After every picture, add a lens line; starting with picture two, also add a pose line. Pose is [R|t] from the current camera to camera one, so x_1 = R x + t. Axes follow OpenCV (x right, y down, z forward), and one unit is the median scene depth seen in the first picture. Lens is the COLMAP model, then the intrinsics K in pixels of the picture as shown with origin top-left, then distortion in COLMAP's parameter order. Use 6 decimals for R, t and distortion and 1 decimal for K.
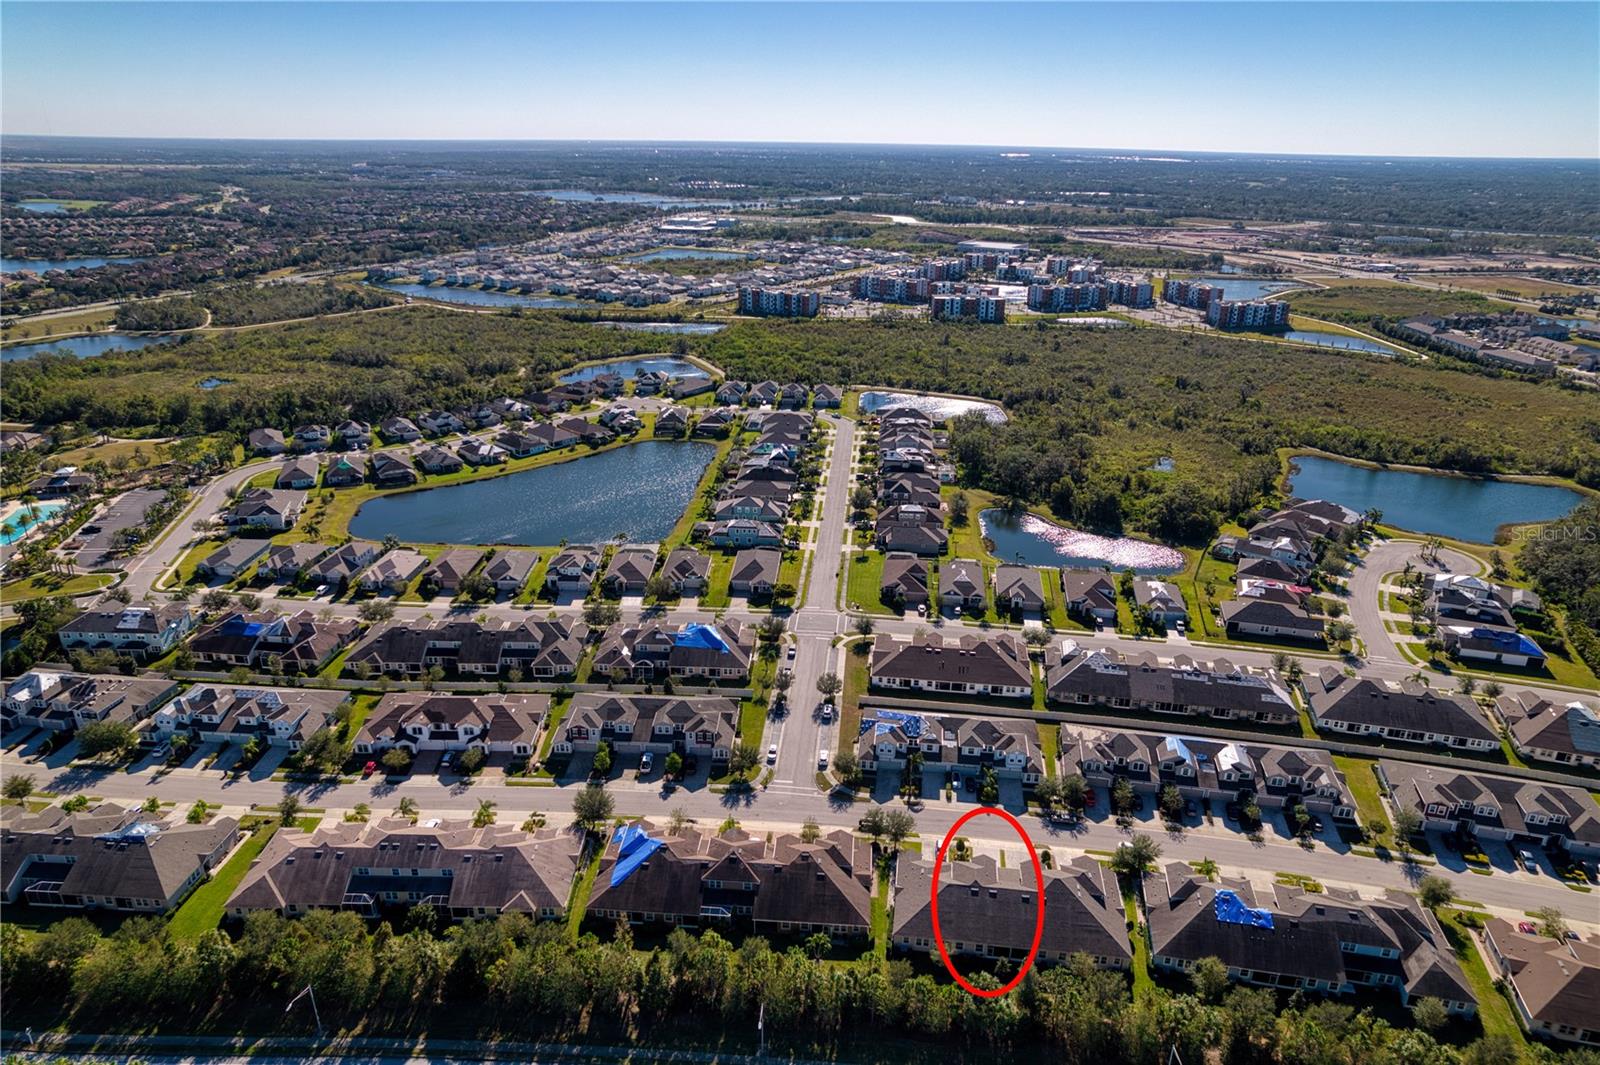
lens RADIAL K [[1012.9, 0, 799.3], [0, 1012.9, 540.2], [0, 0, 1]] dist [-0.071134, 0.061694]
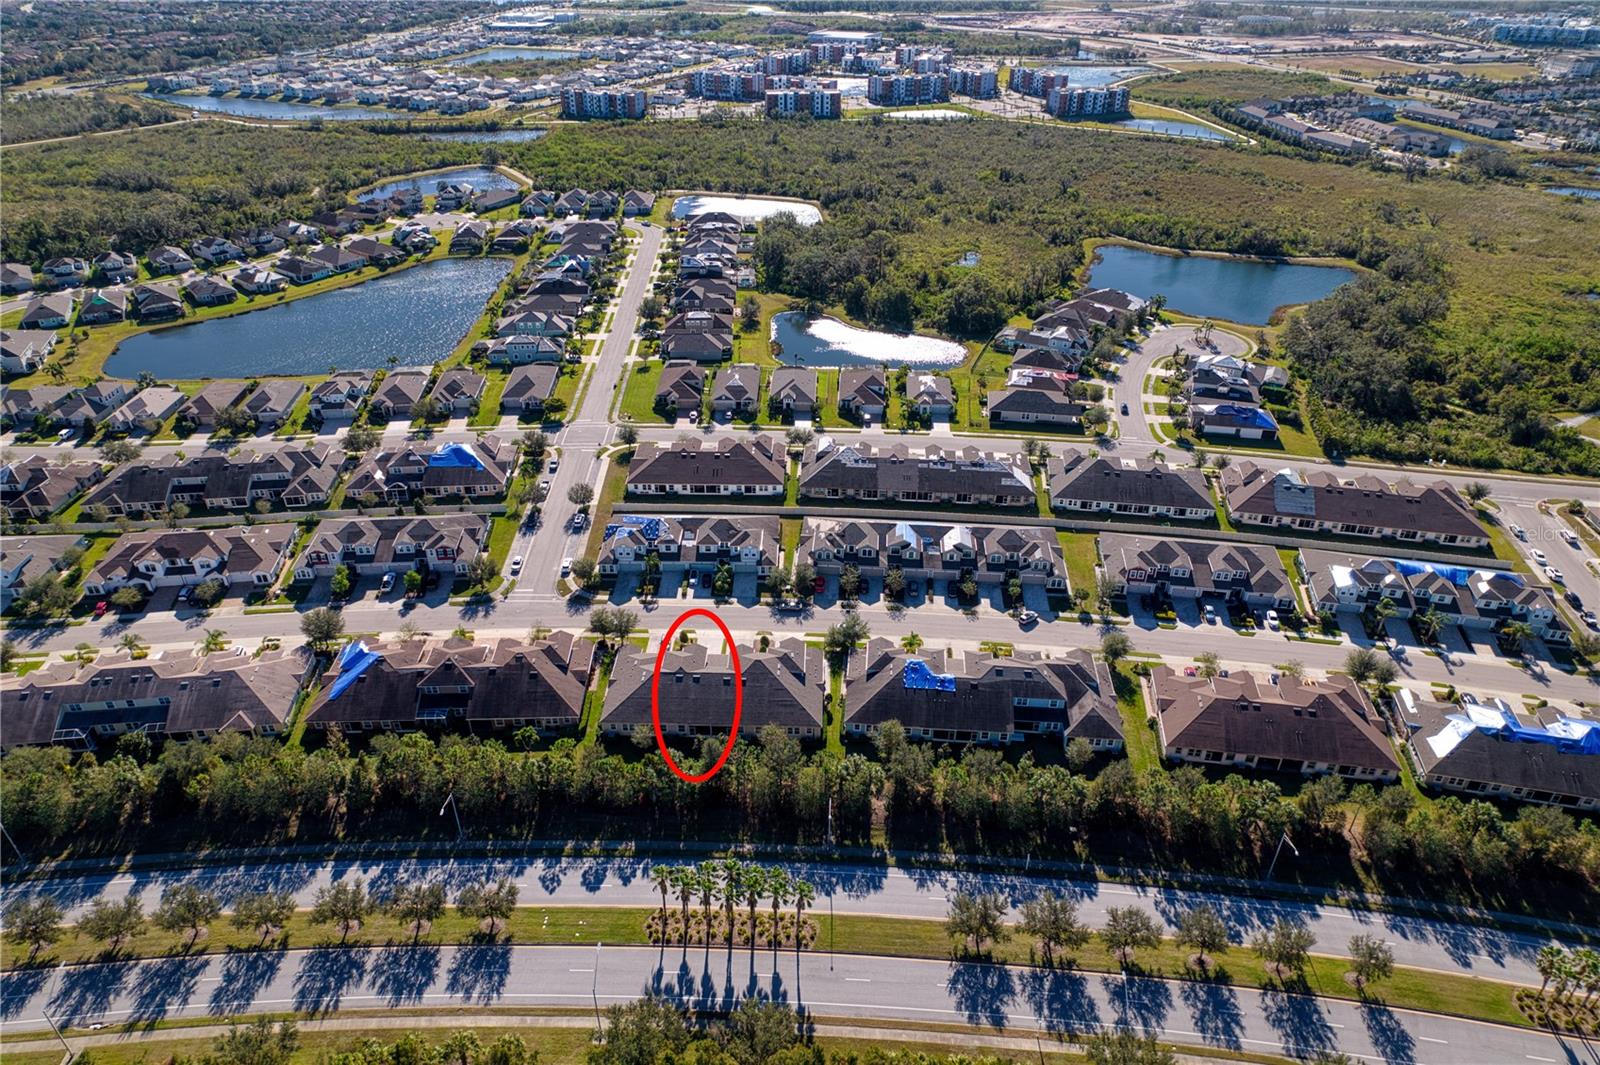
lens RADIAL K [[1012.9, 0, 799.3], [0, 1012.9, 540.2], [0, 0, 1]] dist [-0.071134, 0.061694]
pose [[0.993612, -0.067825, 0.090192, 0.120756], [0.050731, 0.982381, 0.179871, 0.014090], [-0.100802, -0.174147, 0.979547, -0.012607]]
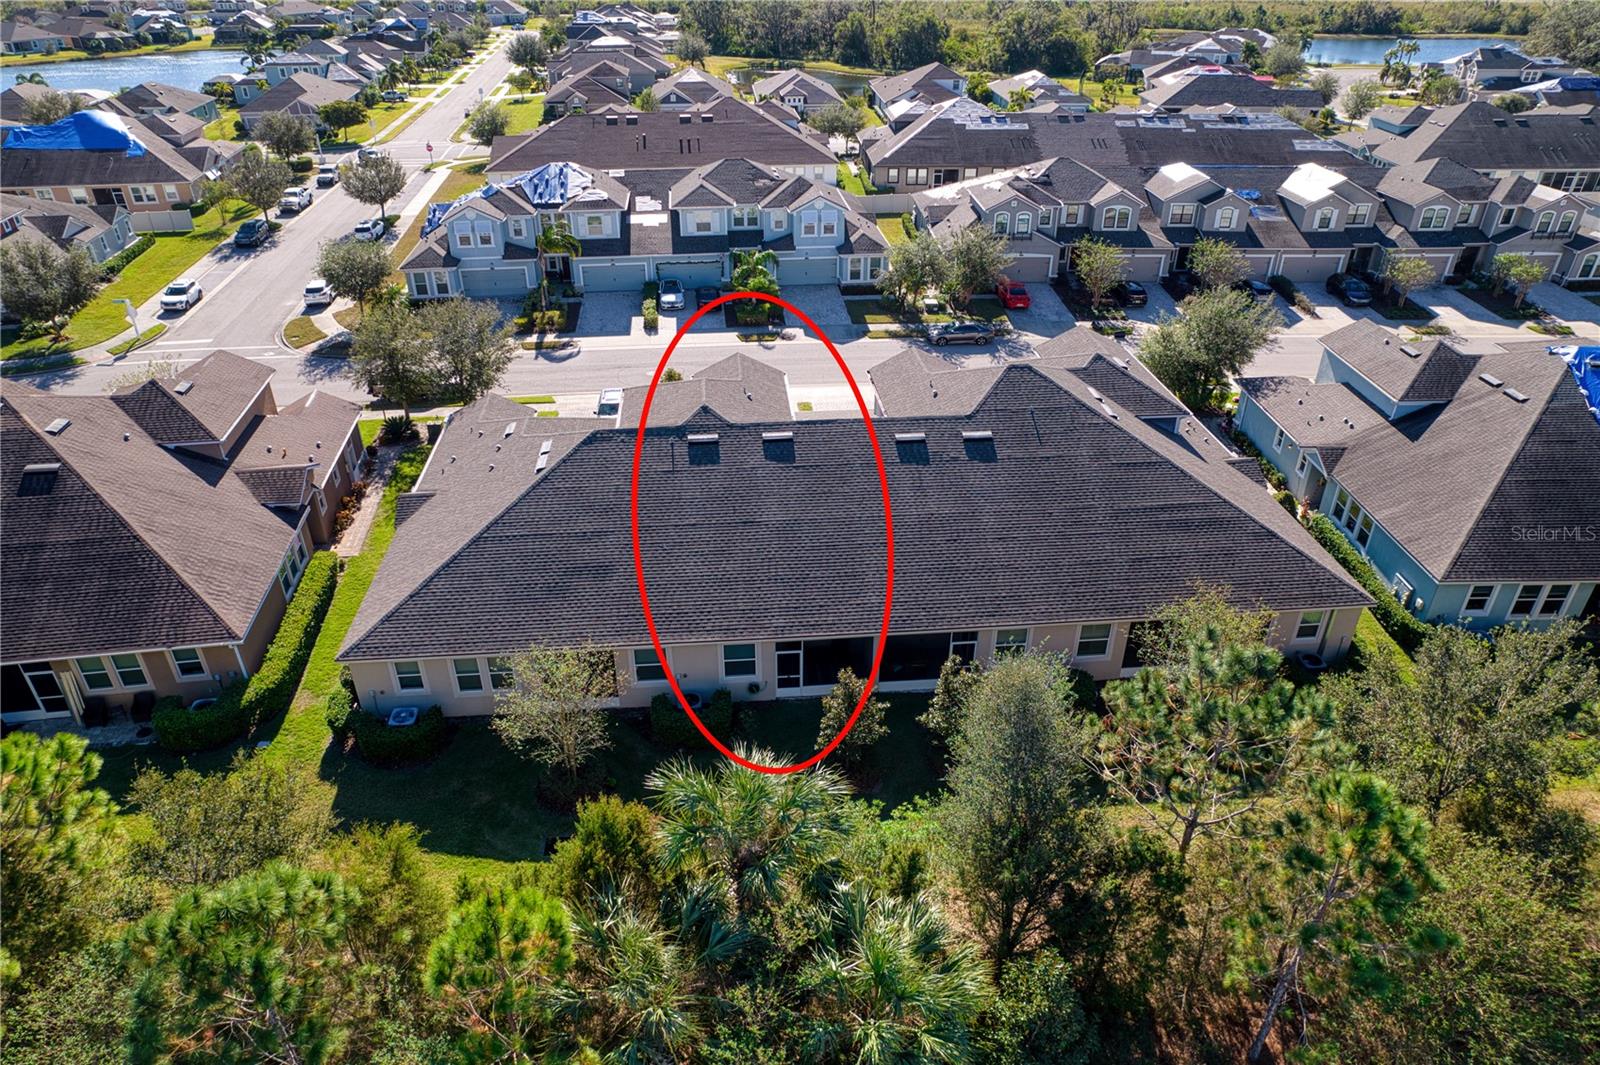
lens RADIAL K [[1012.9, 0, 799.3], [0, 1012.9, 540.2], [0, 0, 1]] dist [-0.071134, 0.061694]
pose [[0.974032, -0.126684, 0.187649, 0.084082], [0.093850, 0.980162, 0.174567, 0.187387], [-0.206041, -0.152423, 0.966599, 0.427808]]
